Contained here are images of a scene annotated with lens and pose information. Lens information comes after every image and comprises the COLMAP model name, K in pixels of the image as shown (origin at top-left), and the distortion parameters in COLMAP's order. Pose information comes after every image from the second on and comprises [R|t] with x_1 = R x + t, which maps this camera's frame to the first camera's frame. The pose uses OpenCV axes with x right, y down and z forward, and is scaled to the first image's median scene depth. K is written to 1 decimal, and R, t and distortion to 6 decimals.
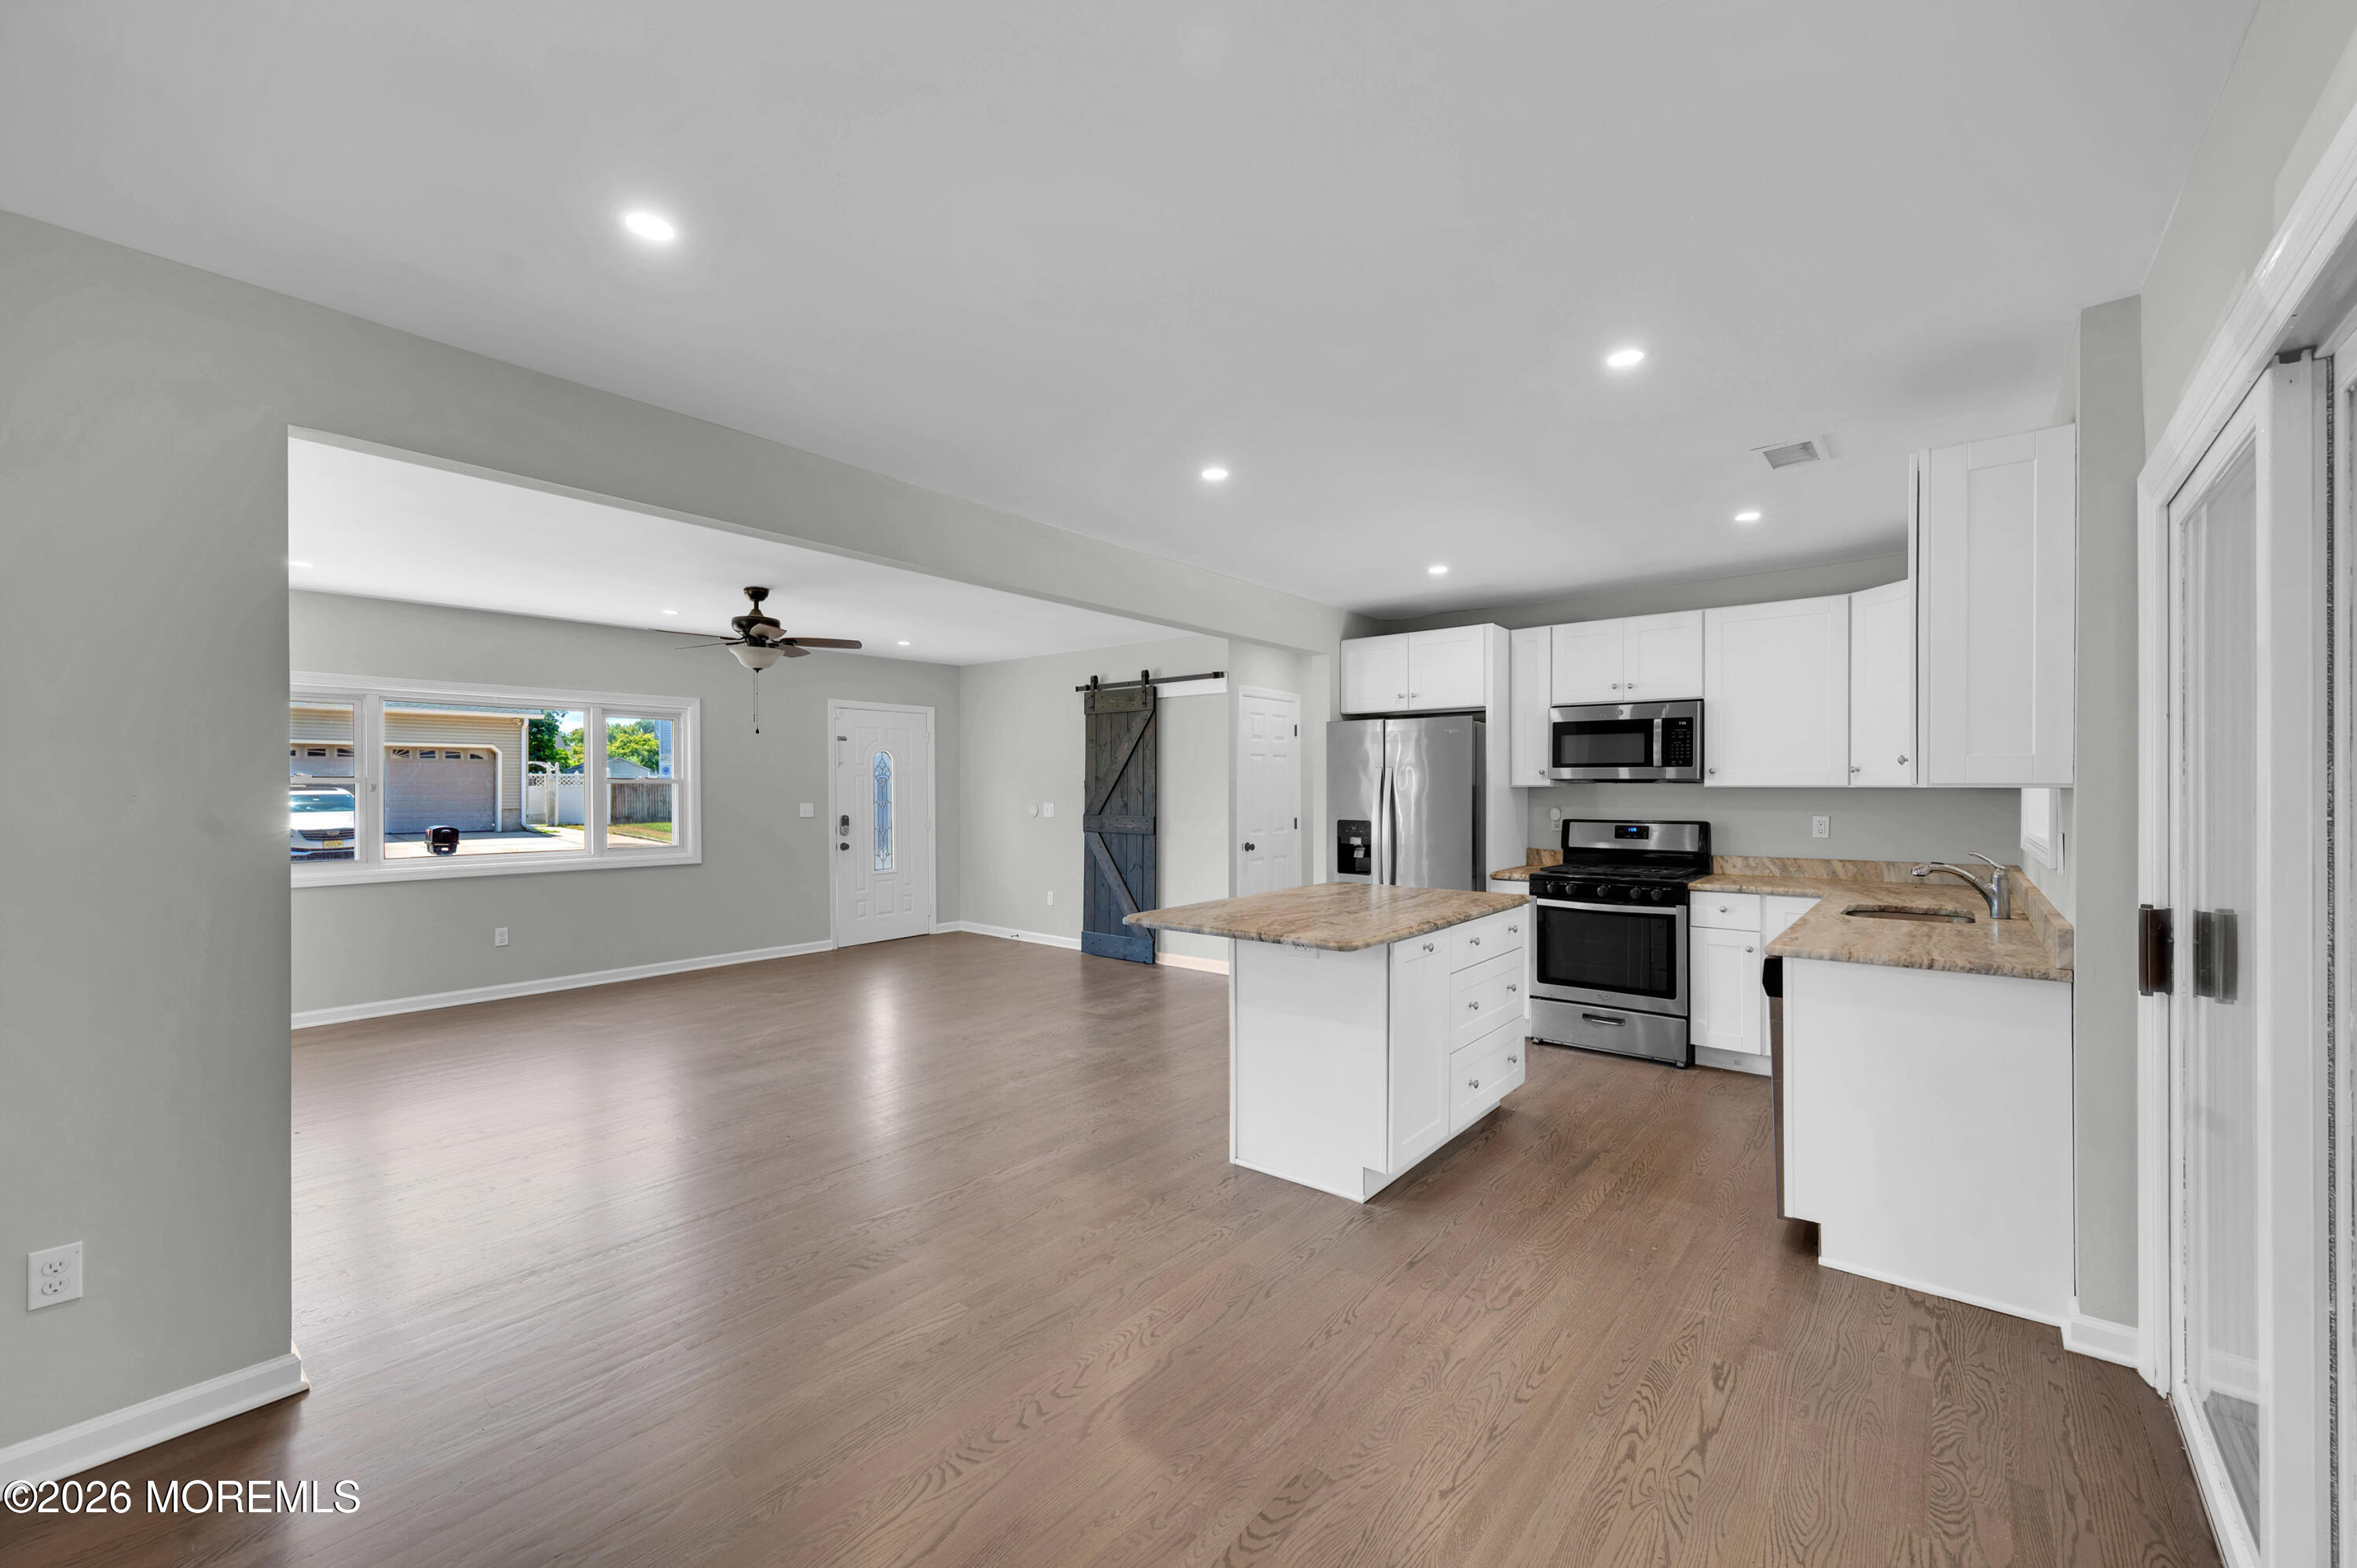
lens RADIAL K [[947.6, 0, 1161.5], [0, 947.6, 787.5], [0, 0, 1]] dist [0.001447, -0.000008]
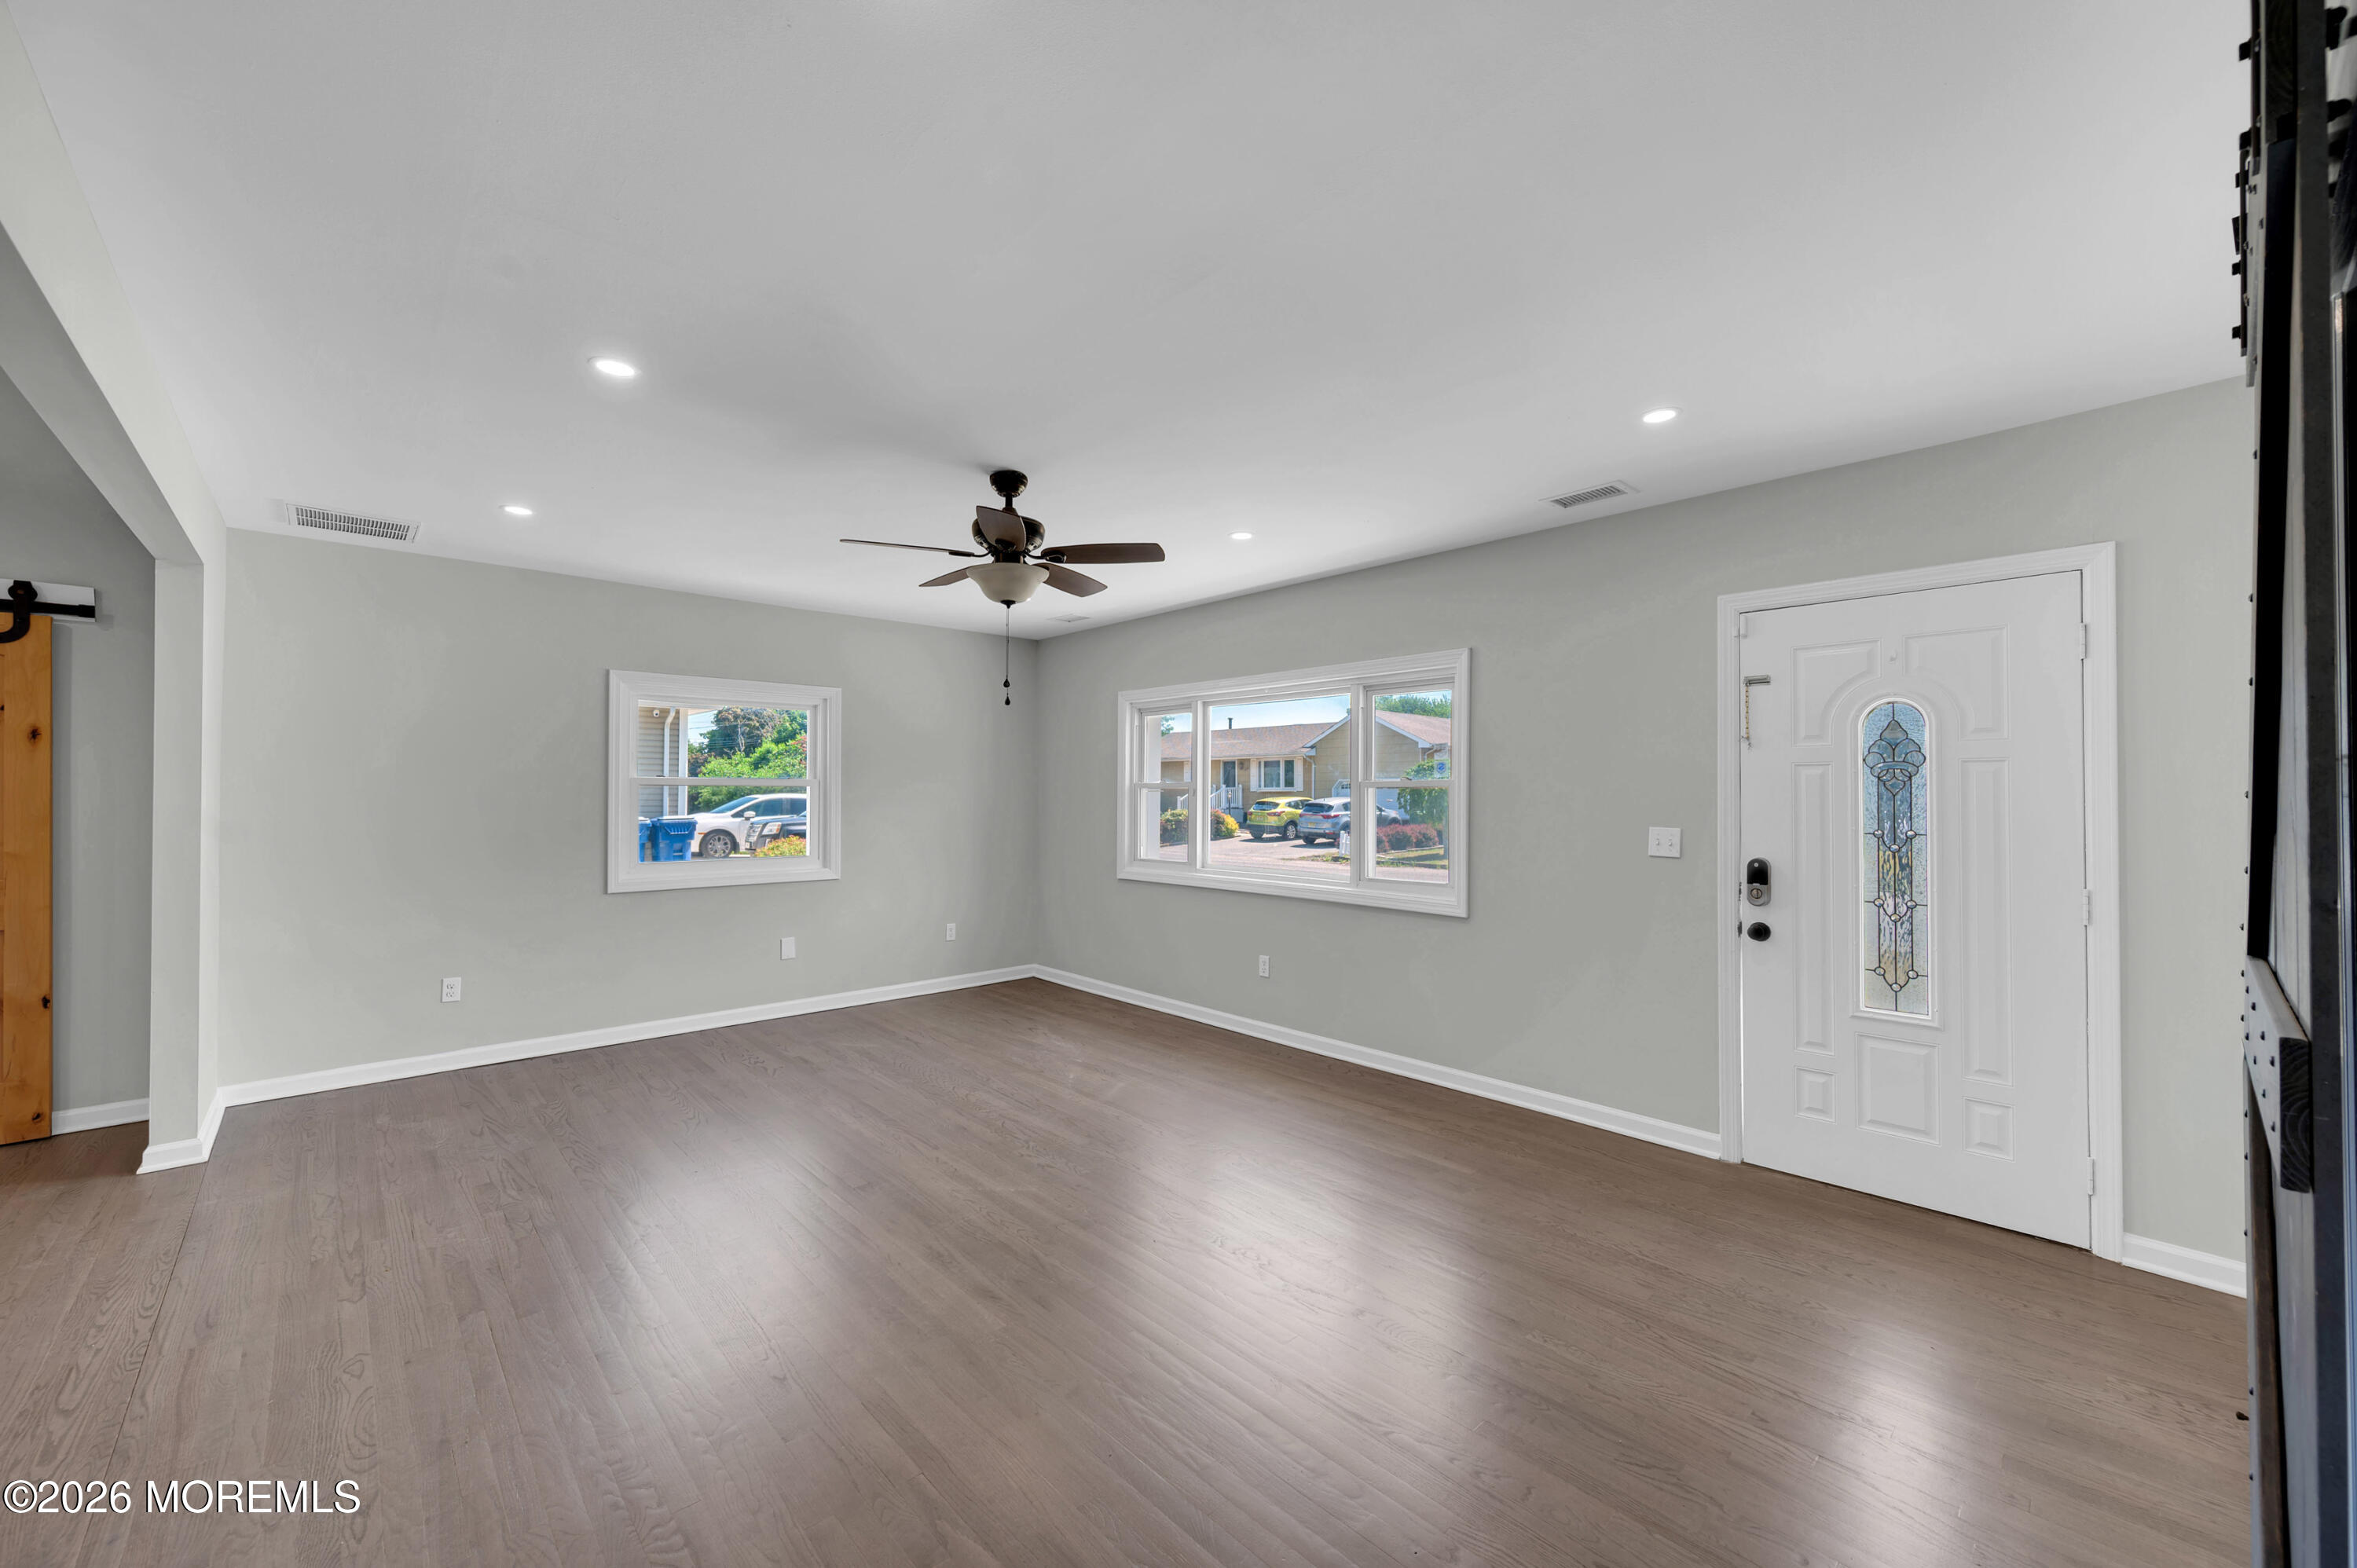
lens RADIAL K [[936.4, 0, 1184.5], [0, 936.4, 789.7], [0, 0, 1]] dist [0.001986, -0.000006]
pose [[-0.117002, -0.003996, -0.993124, 0.148466], [-0.004705, 0.999983, -0.003469, 0.000740], [0.993121, 0.004267, -0.117019, 1.007211]]
